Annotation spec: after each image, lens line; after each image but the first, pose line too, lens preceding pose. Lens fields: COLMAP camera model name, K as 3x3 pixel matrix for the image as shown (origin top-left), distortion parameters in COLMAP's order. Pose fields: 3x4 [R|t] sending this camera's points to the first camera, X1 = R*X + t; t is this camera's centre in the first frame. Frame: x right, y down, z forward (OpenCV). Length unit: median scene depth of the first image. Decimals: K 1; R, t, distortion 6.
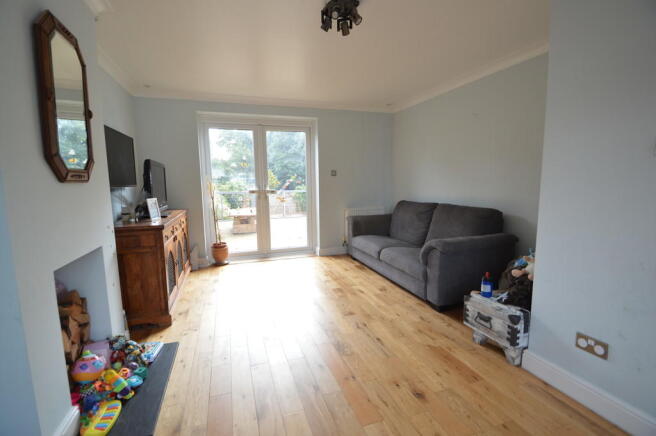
lens RADIAL K [[302.3, 0, 328.0], [0, 302.3, 218.0], [0, 0, 1]] dist [-0.042576, 0.000218]
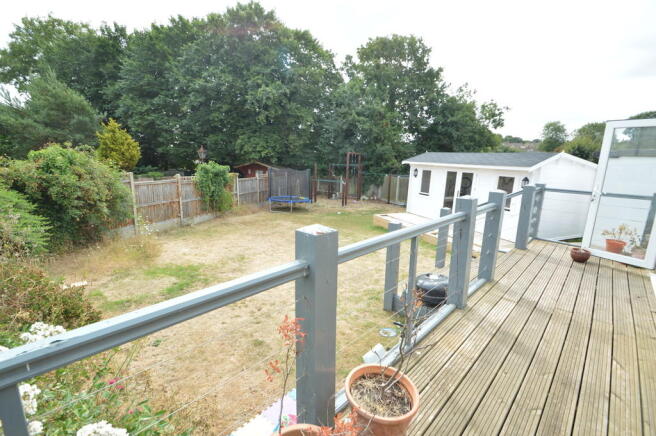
lens RADIAL K [[302.3, 0, 328.0], [0, 302.3, 218.0], [0, 0, 1]] dist [-0.042576, 0.000218]
pose [[0.886155, -0.068082, 0.458361, -0.130532], [0.030047, 0.995509, 0.089776, -0.042567], [-0.462415, -0.065783, 0.884220, 0.378659]]
